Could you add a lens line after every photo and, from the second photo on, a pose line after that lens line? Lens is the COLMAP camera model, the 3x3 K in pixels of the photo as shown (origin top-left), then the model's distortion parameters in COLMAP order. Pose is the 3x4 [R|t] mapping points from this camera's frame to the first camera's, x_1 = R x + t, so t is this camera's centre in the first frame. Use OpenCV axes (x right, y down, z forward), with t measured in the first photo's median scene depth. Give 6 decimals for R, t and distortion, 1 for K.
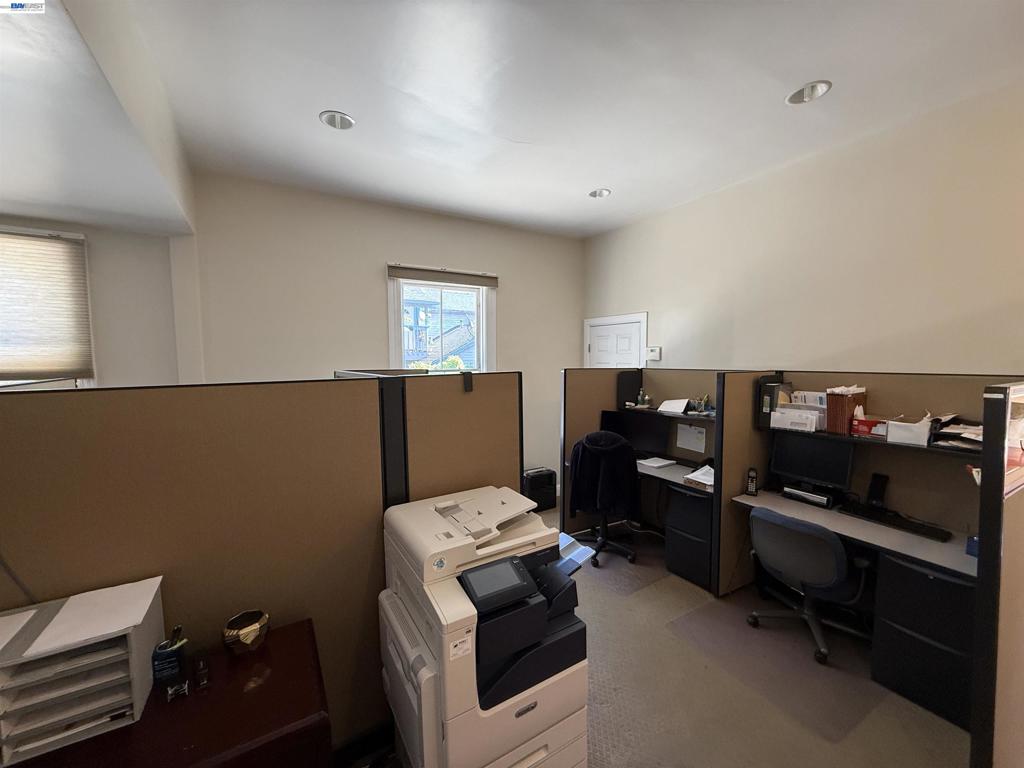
lens RADIAL K [[407.1, 0, 513.3], [0, 407.1, 382.7], [0, 0, 1]] dist [-0.000086, -0.000128]
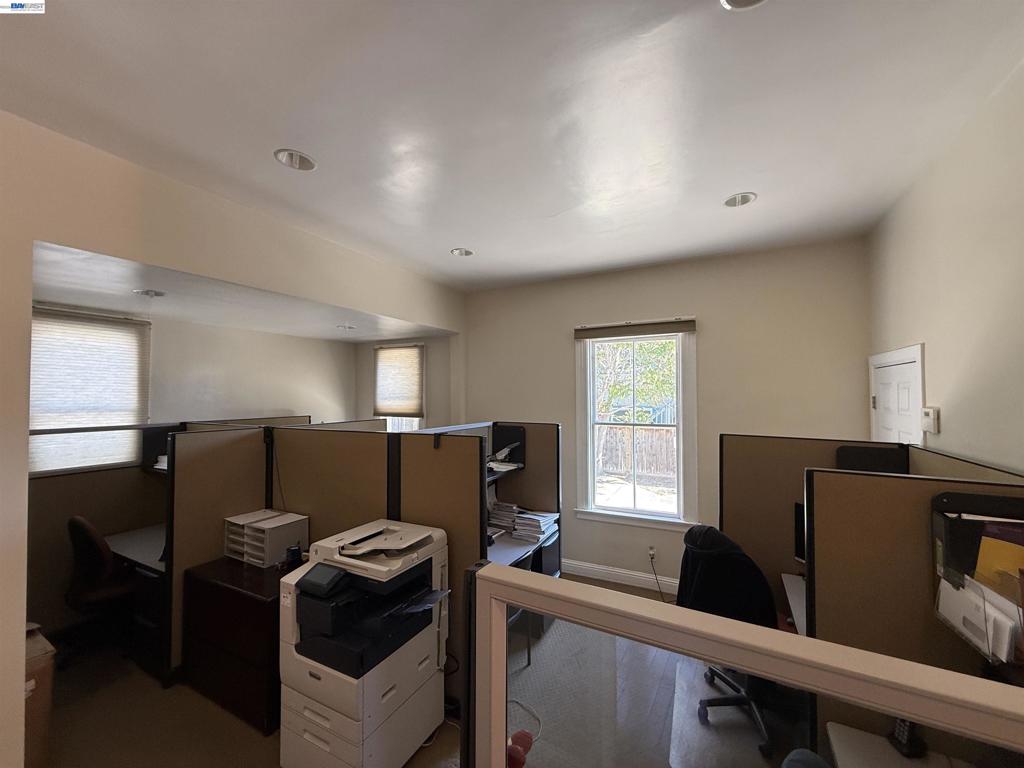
lens RADIAL K [[407.1, 0, 512.7], [0, 407.1, 387.5], [0, 0, 1]] dist [-0.000086, -0.000128]
pose [[0.517109, -0.009366, -0.855868, 0.569705], [-0.057012, 0.997343, -0.045360, -0.063870], [0.854018, 0.072251, 0.515201, 0.274504]]
